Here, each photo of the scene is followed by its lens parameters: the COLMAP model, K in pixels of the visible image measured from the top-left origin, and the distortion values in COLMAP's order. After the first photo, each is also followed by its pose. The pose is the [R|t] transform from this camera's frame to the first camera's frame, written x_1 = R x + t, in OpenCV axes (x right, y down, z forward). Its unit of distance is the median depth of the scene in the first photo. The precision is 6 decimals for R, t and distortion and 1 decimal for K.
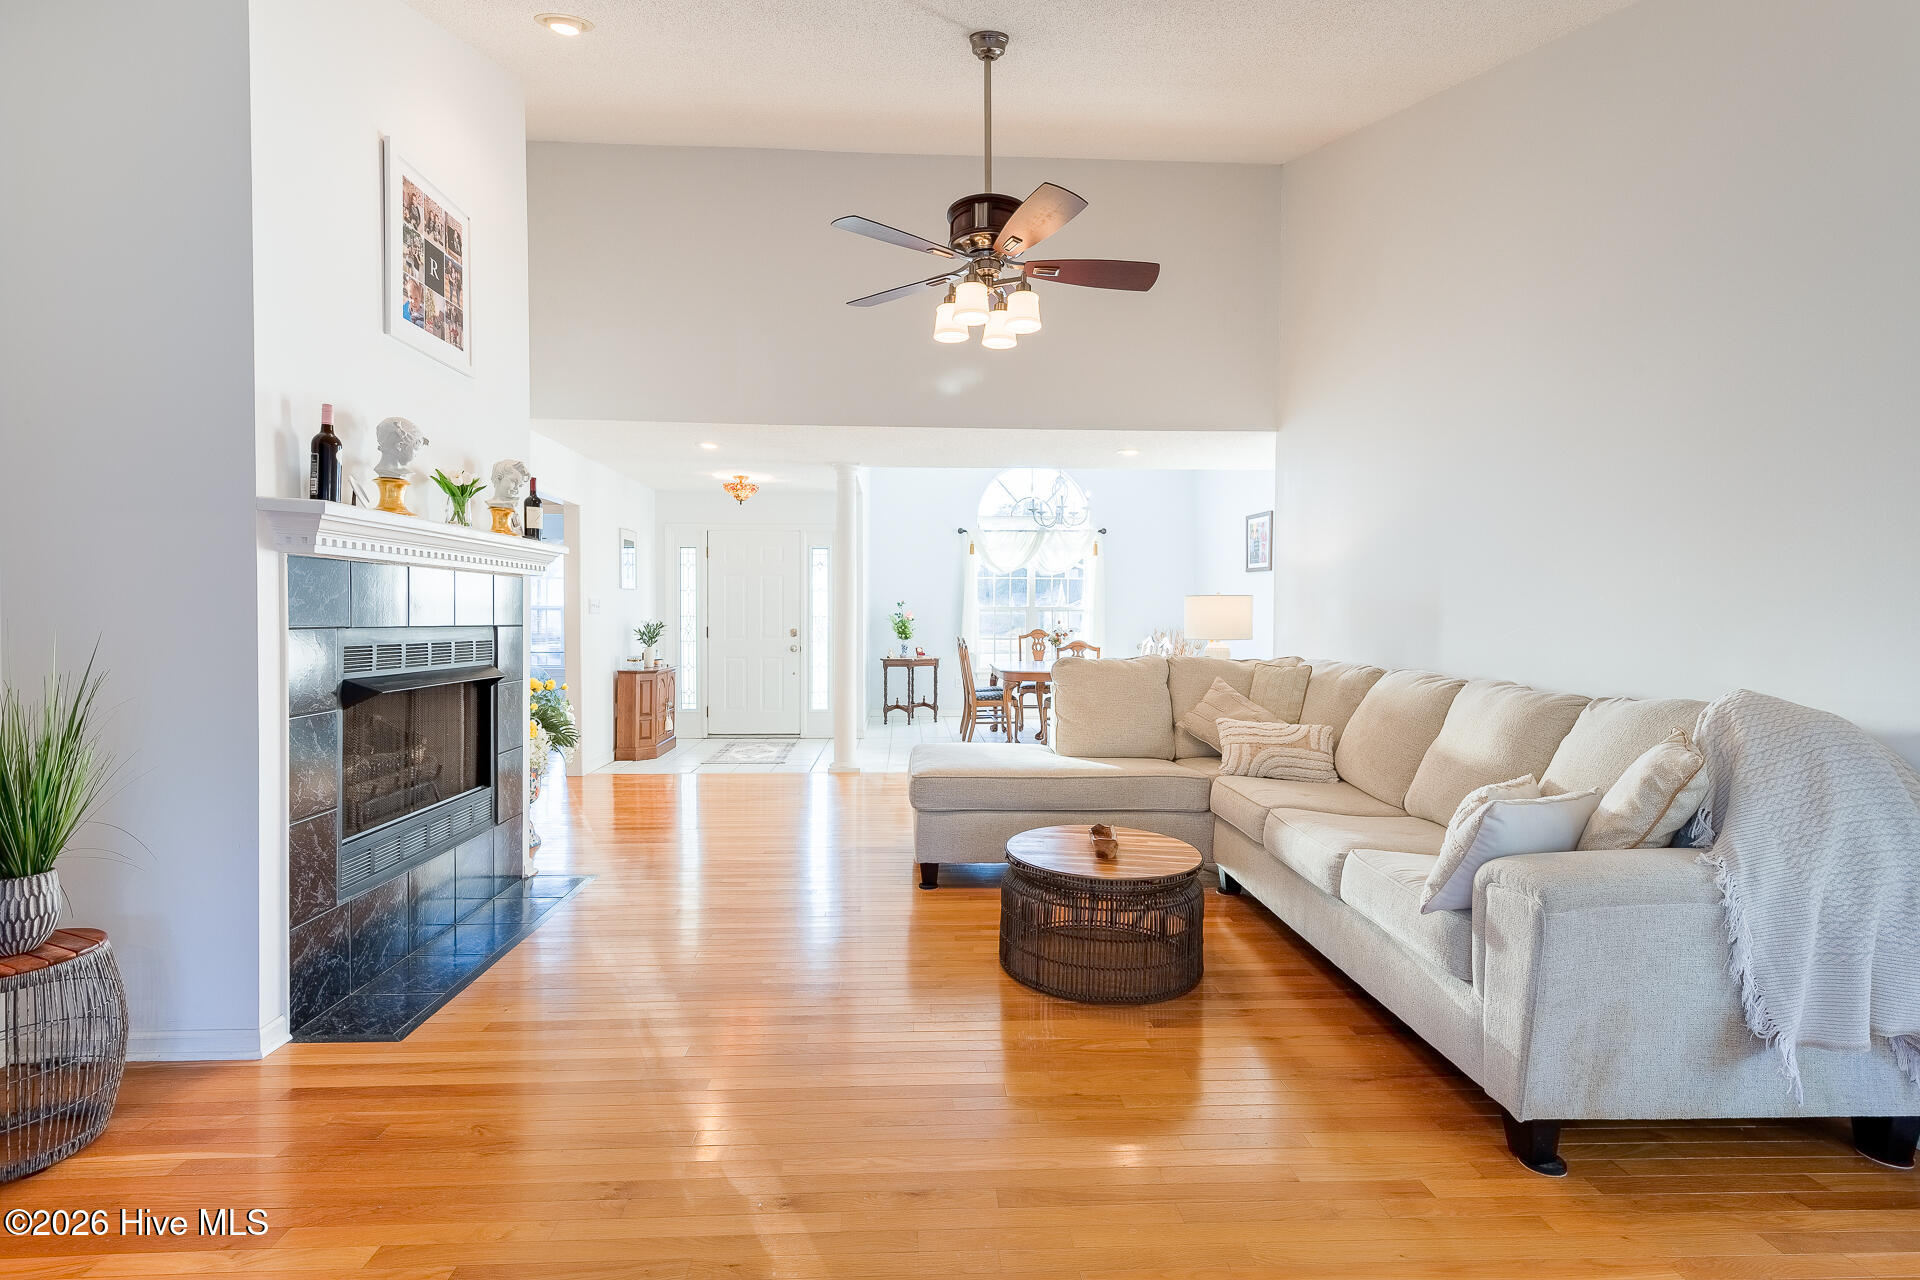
lens RADIAL K [[825.3, 0, 959.9], [0, 825.3, 625.8], [0, 0, 1]] dist [0.000555, 0.001410]
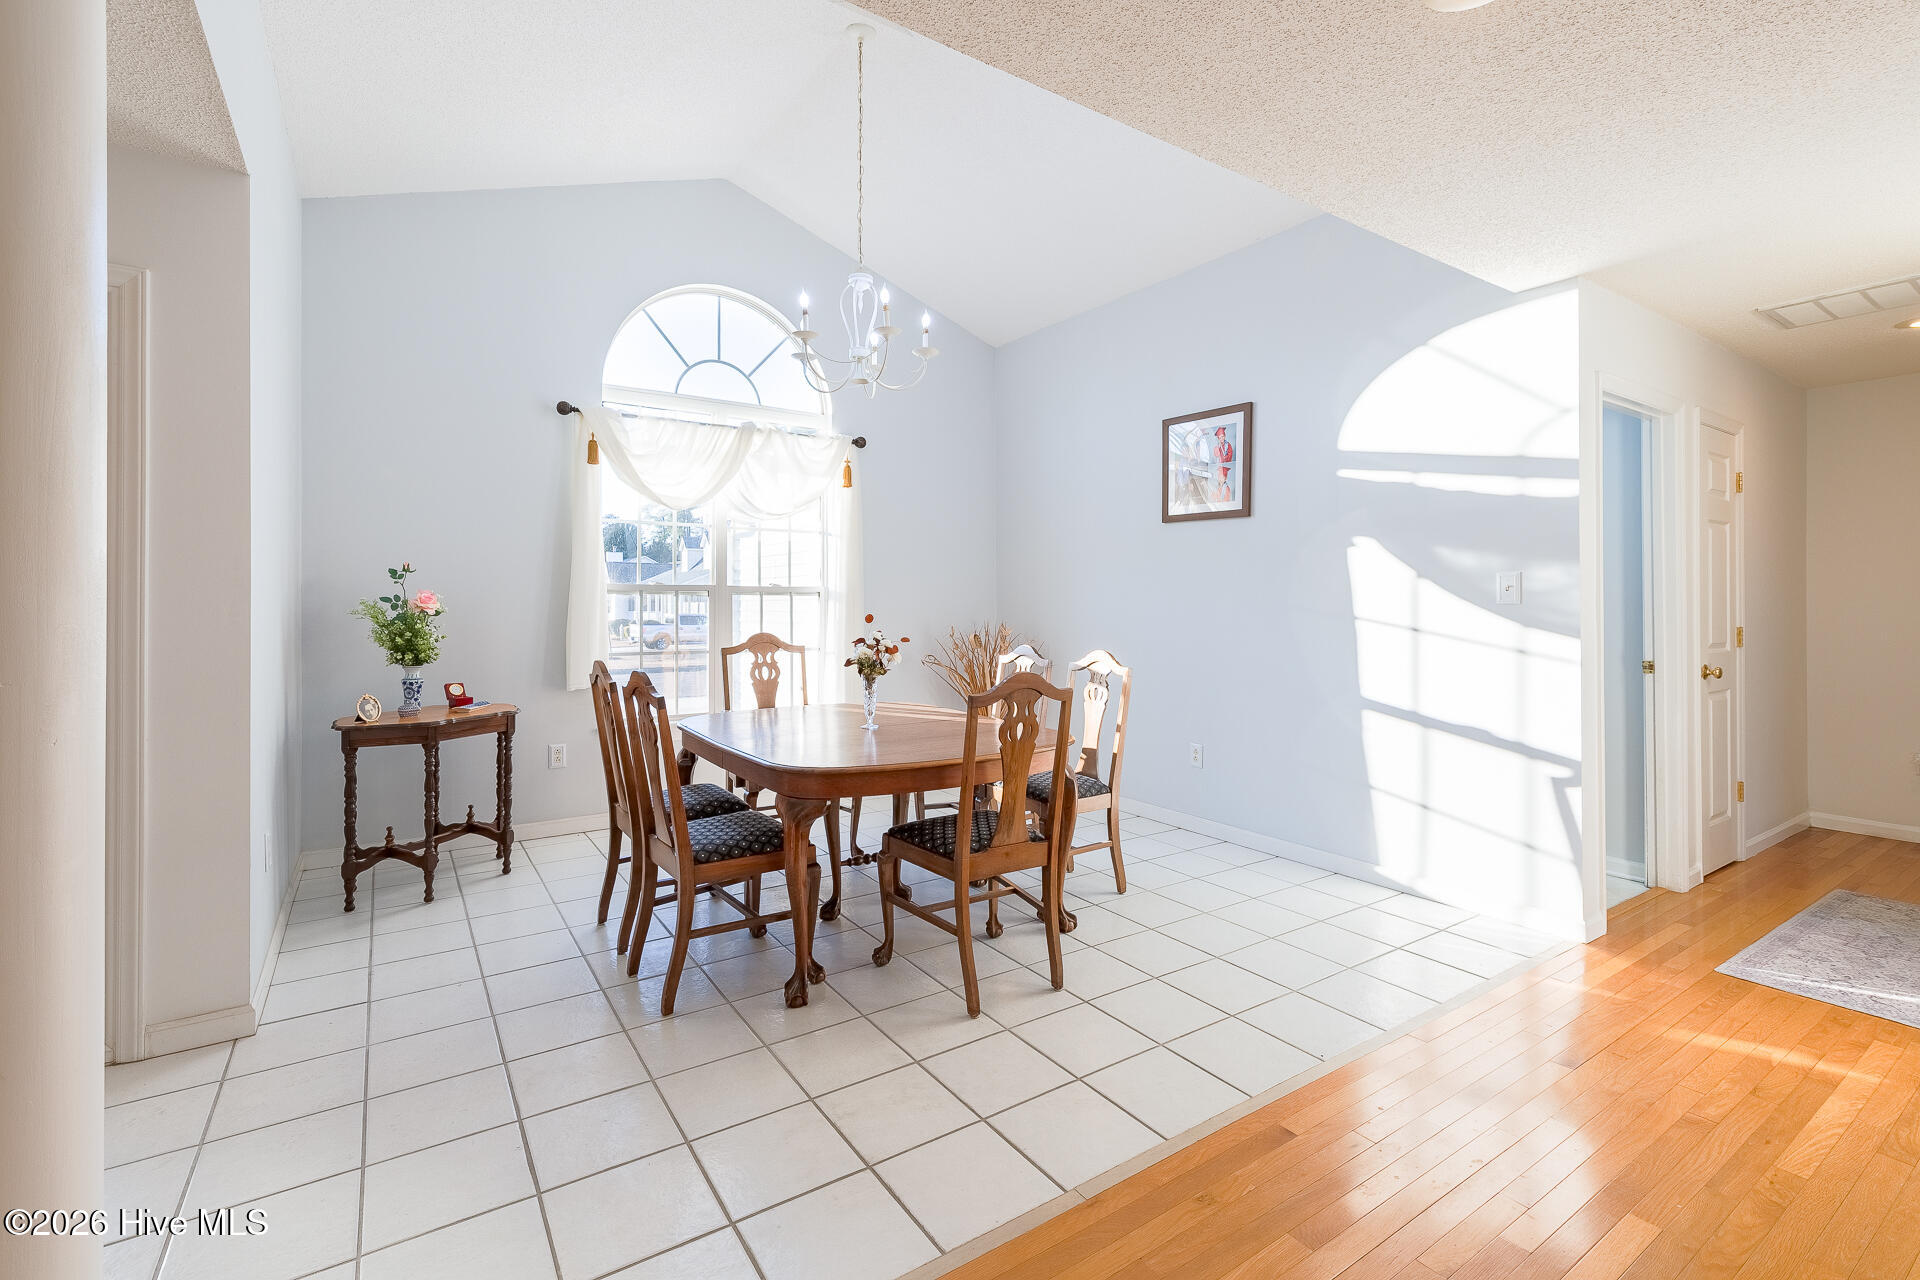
lens RADIAL K [[825.3, 0, 946.9], [0, 825.3, 601.6], [0, 0, 1]] dist [0.000555, 0.001410]
pose [[0.863893, 0.000325, 0.503675, -0.108161], [0.007087, 0.999893, -0.012802, -0.014881], [-0.503625, 0.014629, 0.863799, 1.293353]]
